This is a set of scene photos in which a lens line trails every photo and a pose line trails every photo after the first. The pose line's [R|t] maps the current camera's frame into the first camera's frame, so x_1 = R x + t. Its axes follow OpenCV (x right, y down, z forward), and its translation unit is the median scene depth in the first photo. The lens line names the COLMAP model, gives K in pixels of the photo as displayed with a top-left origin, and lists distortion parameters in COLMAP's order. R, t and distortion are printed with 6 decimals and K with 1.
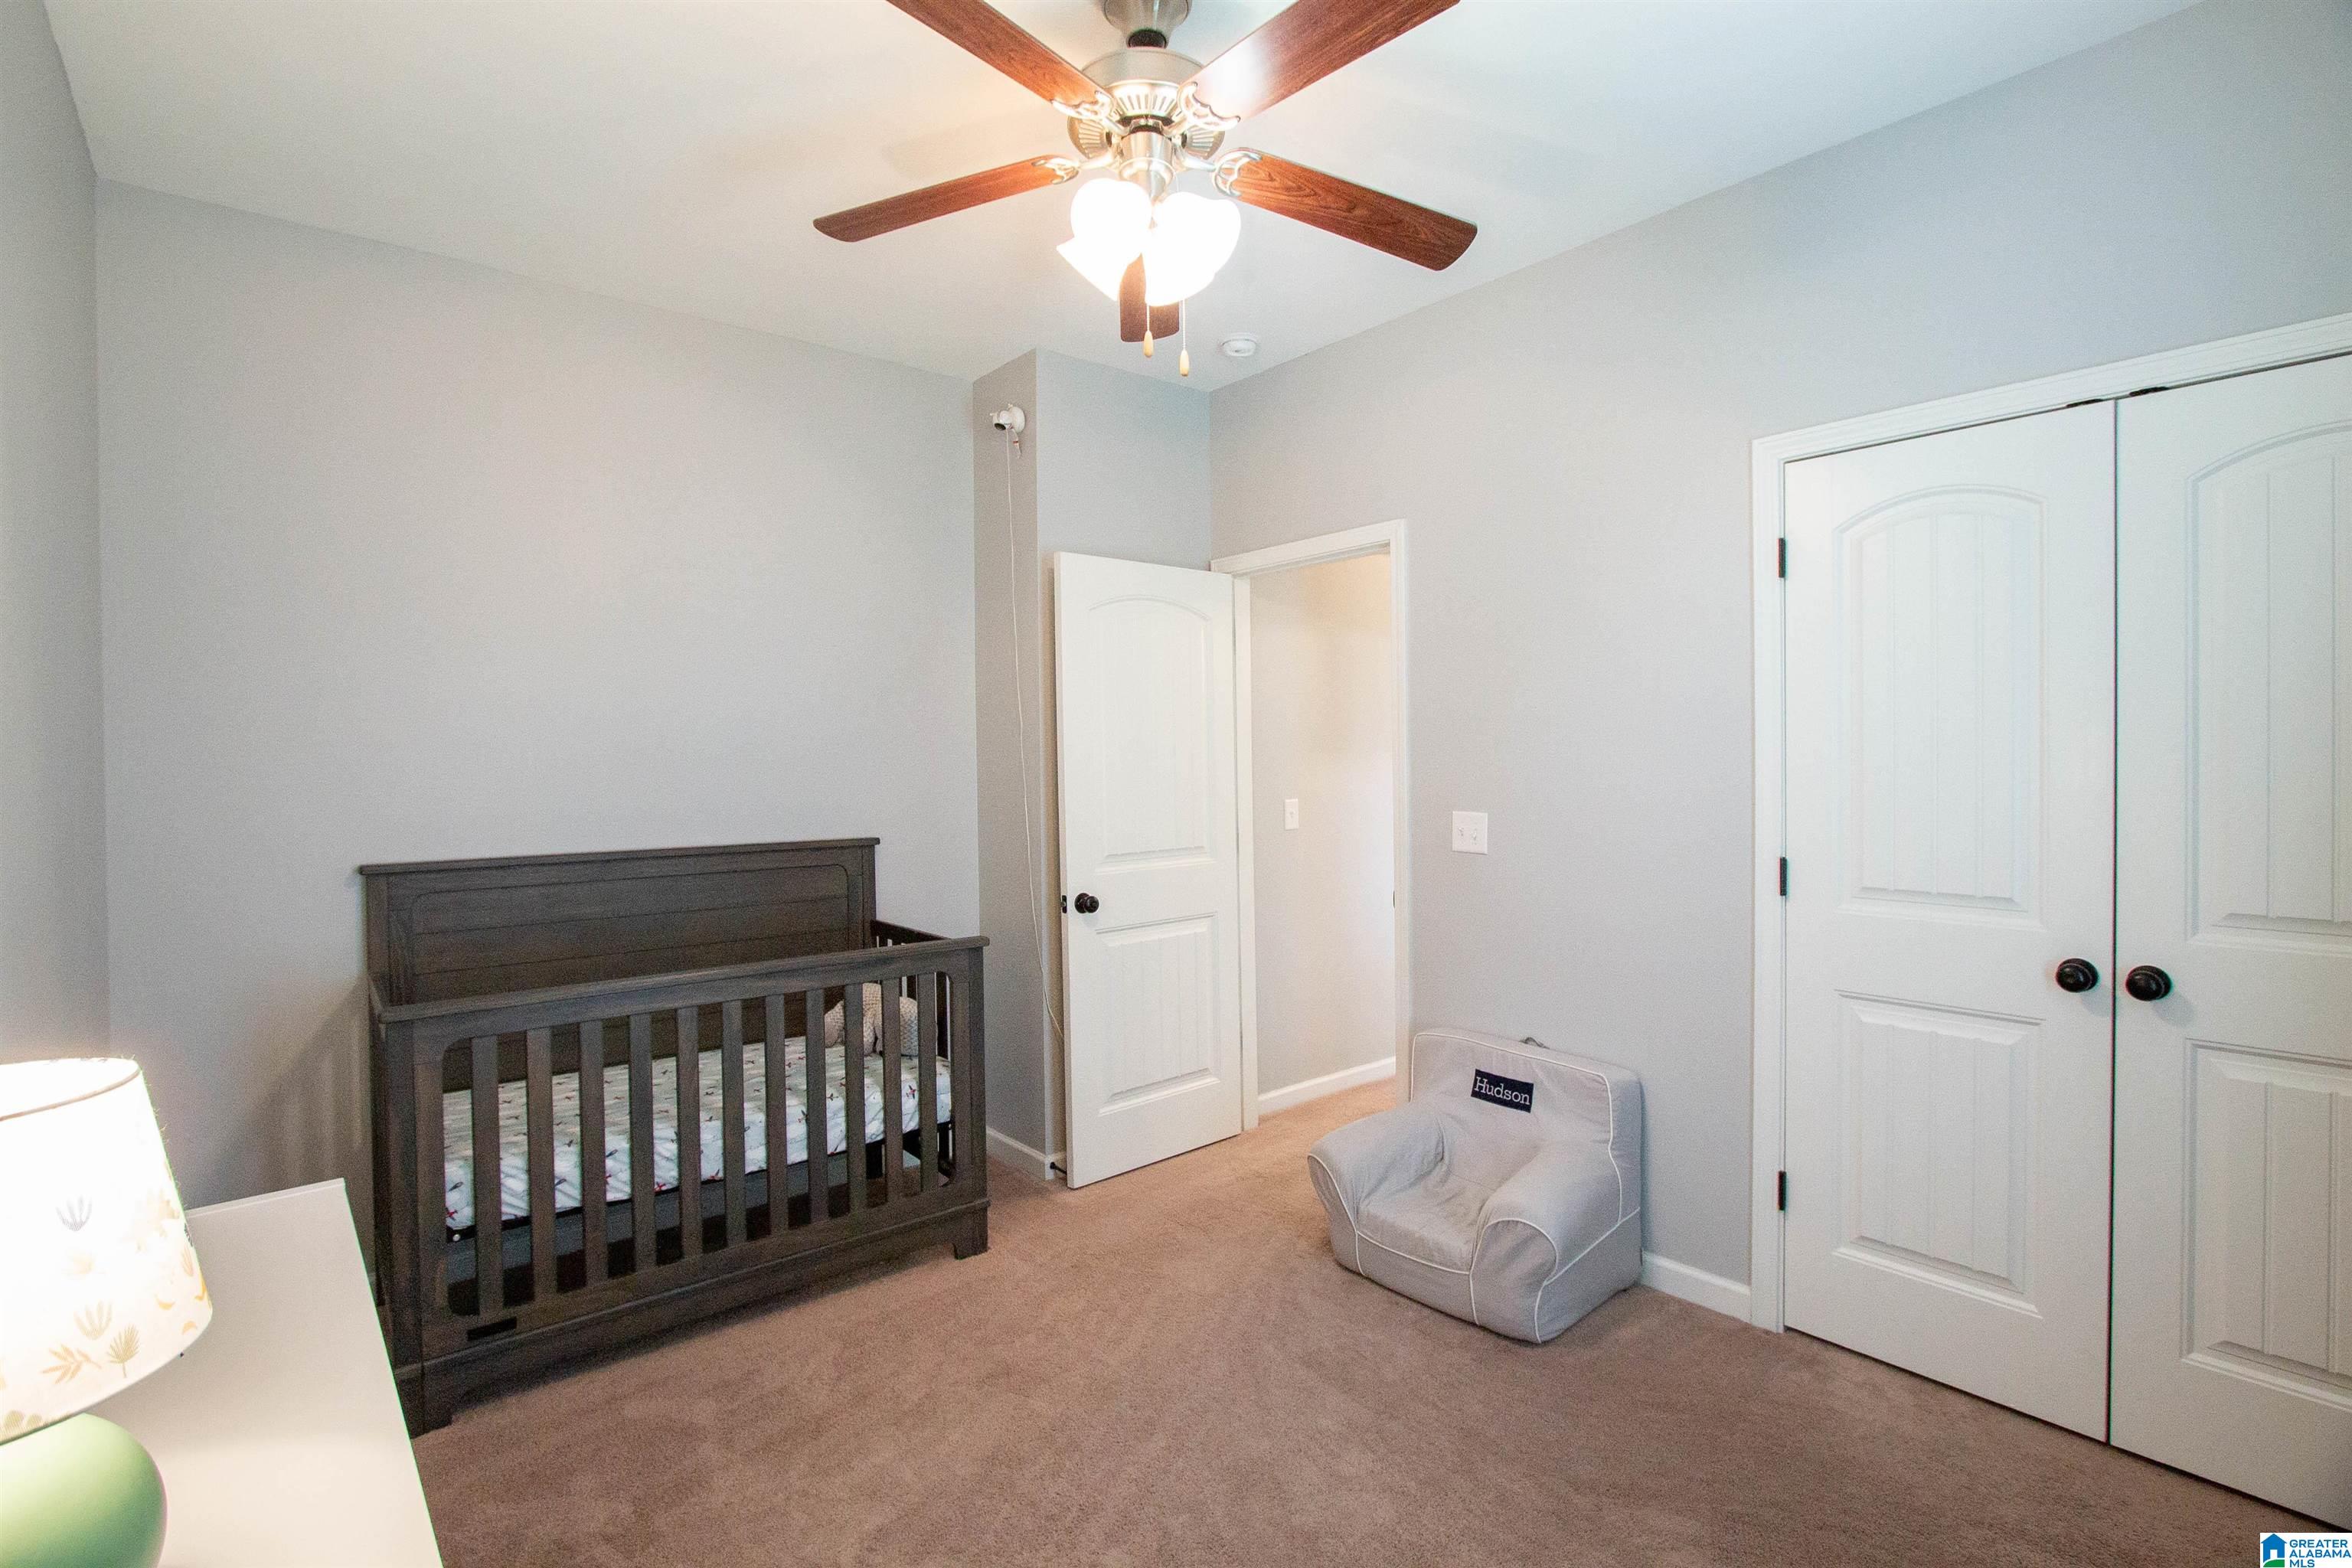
lens RADIAL K [[1102.9, 0, 1179.4], [0, 1102.9, 774.4], [0, 0, 1]] dist [-0.021218, 0.003916]
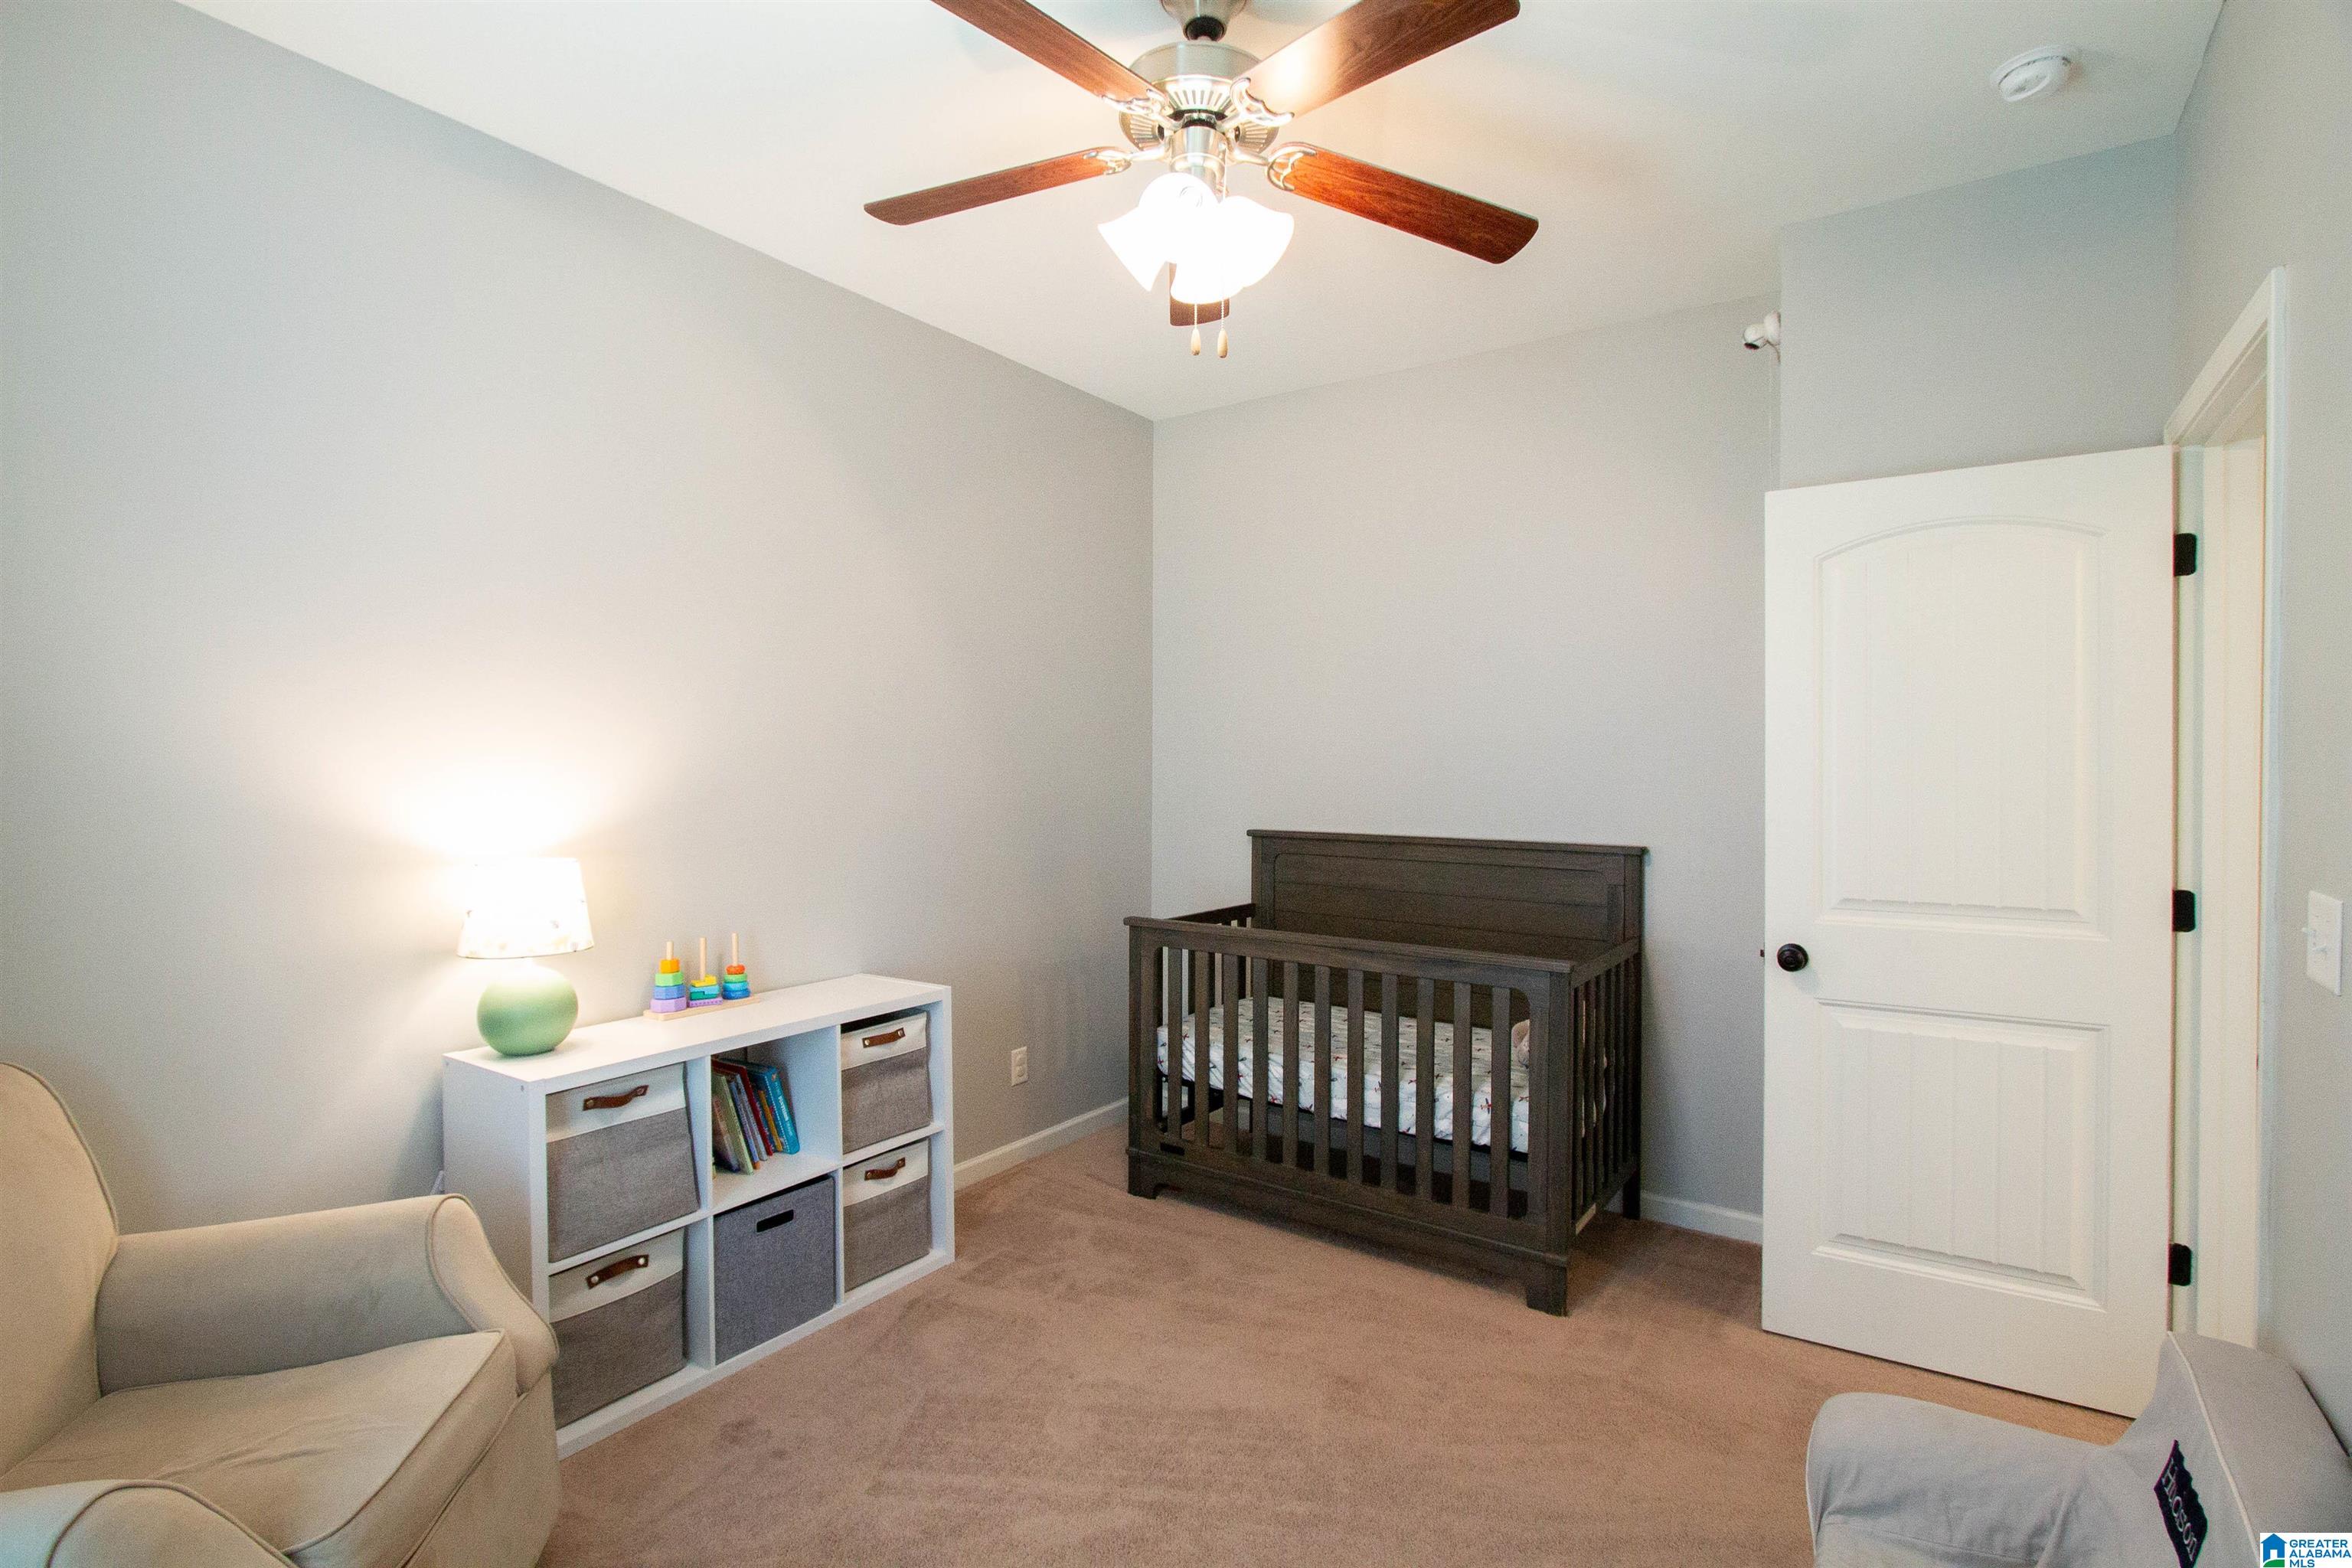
lens RADIAL K [[1102.9, 0, 1179.6], [0, 1102.9, 774.1], [0, 0, 1]] dist [-0.021218, 0.003916]
pose [[0.261829, 0.022754, -0.964846, 0.641463], [-0.017938, 0.999664, 0.018707, -0.016689], [0.964947, 0.012410, 0.262150, 0.506715]]
